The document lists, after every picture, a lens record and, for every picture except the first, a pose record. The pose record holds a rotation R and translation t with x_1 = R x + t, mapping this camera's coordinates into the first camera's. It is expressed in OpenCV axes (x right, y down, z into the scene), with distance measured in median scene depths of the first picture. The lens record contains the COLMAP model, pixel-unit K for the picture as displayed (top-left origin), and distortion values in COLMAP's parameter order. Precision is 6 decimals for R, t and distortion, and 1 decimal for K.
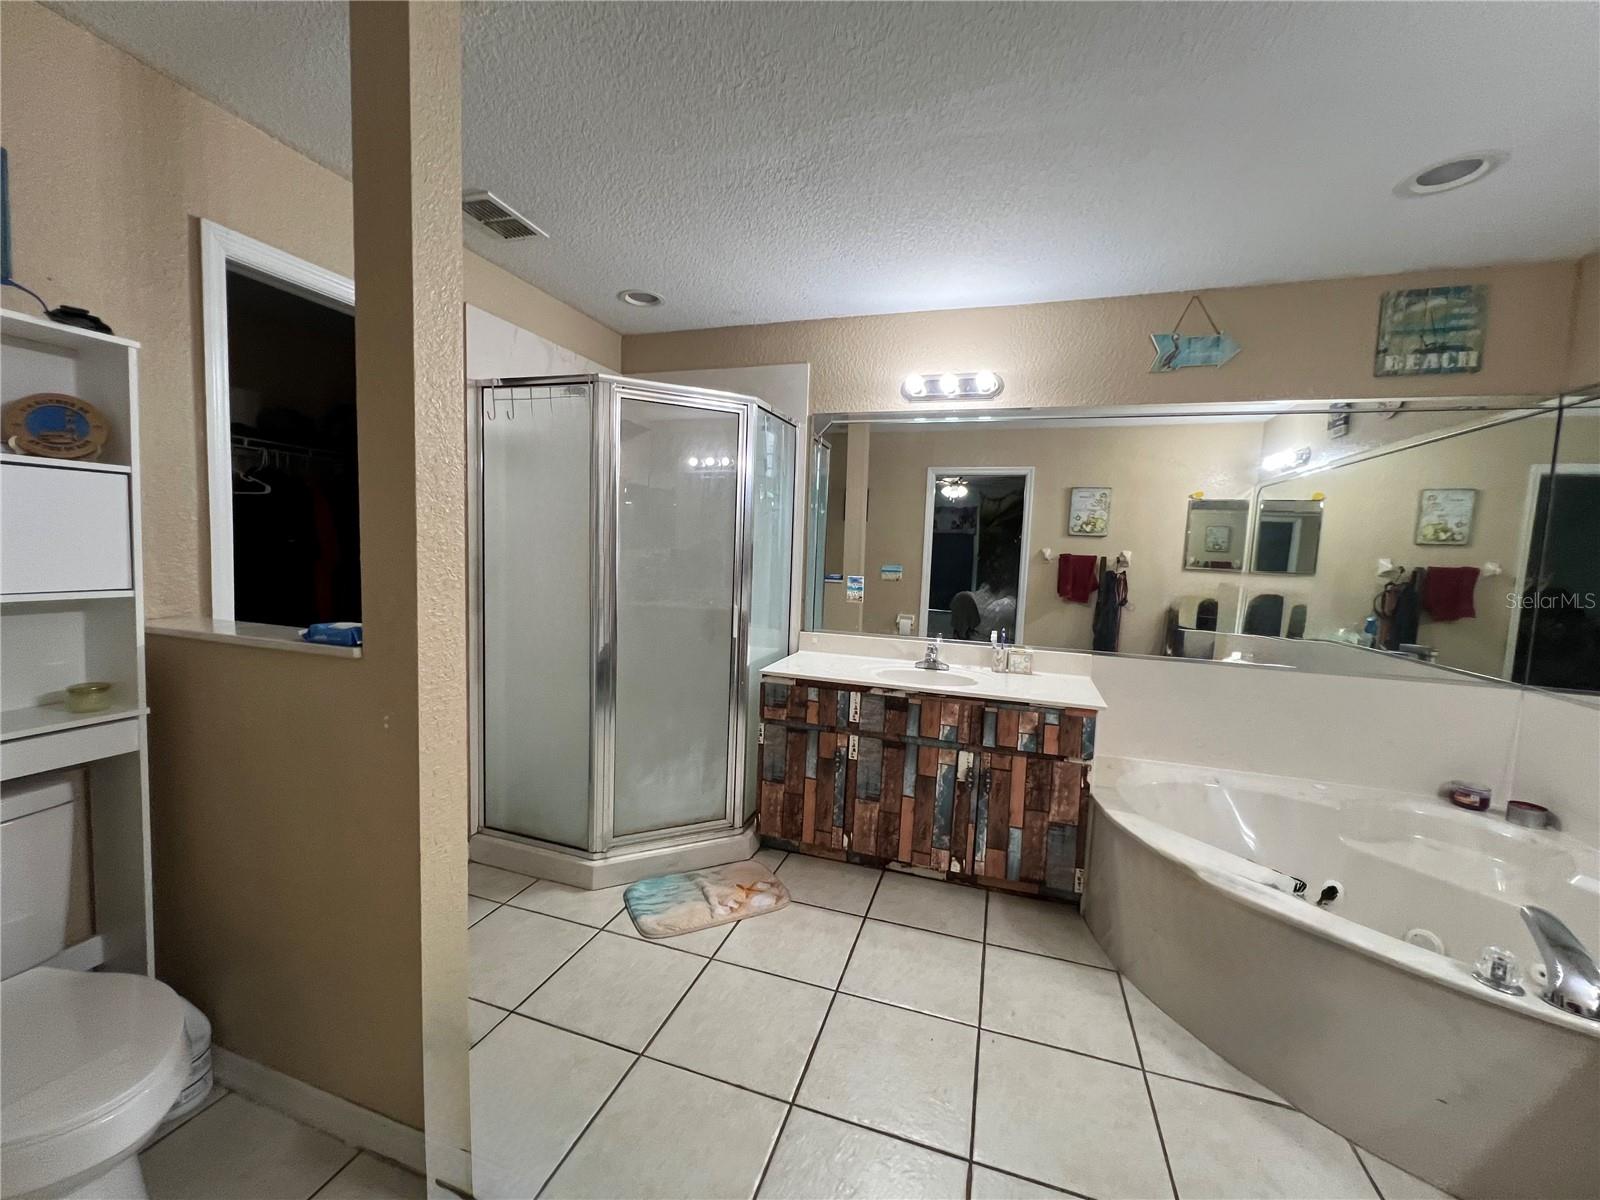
lens RADIAL K [[638.7, 0, 792.5], [0, 638.7, 597.8], [0, 0, 1]] dist [-0.001089, -0.000558]
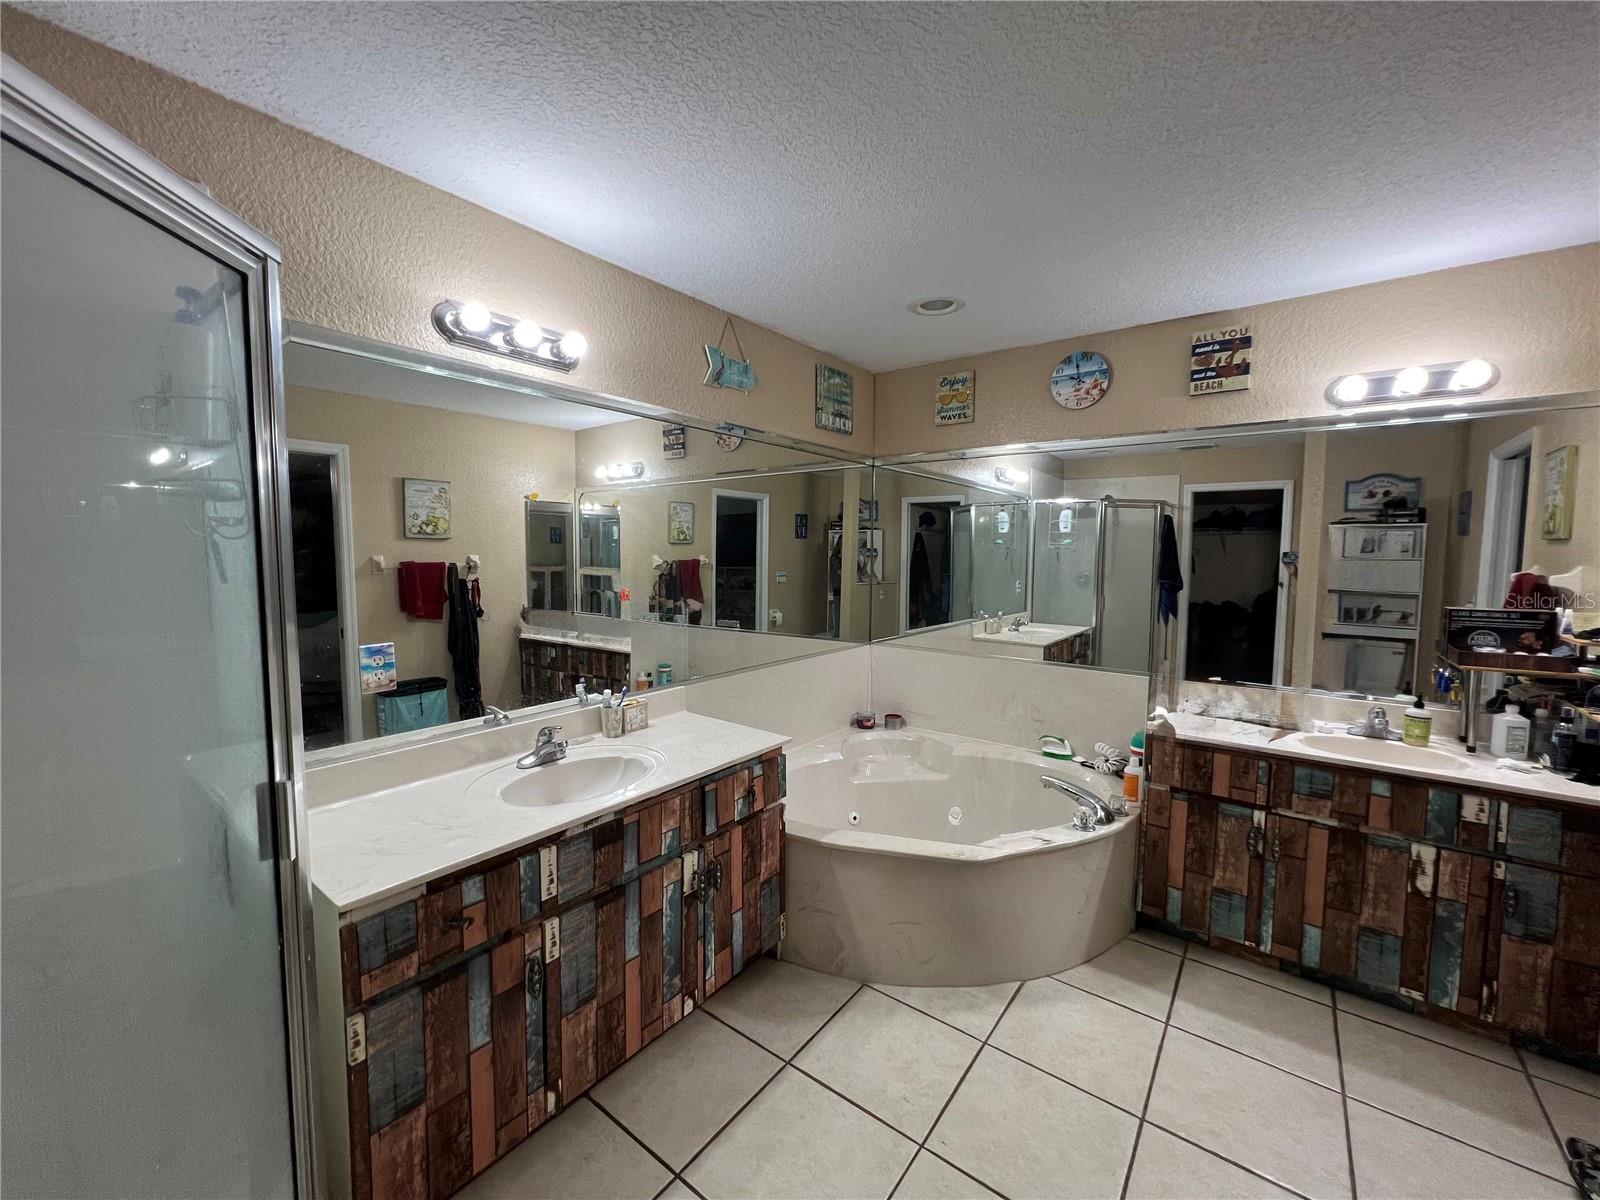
lens RADIAL K [[638.7, 0, 796.7], [0, 638.7, 604.9], [0, 0, 1]] dist [-0.001089, -0.000558]
pose [[0.322720, -0.114494, 0.939544, -0.358246], [0.080357, 0.992387, 0.093332, -0.109293], [-0.943077, 0.045379, 0.329463, 0.611402]]
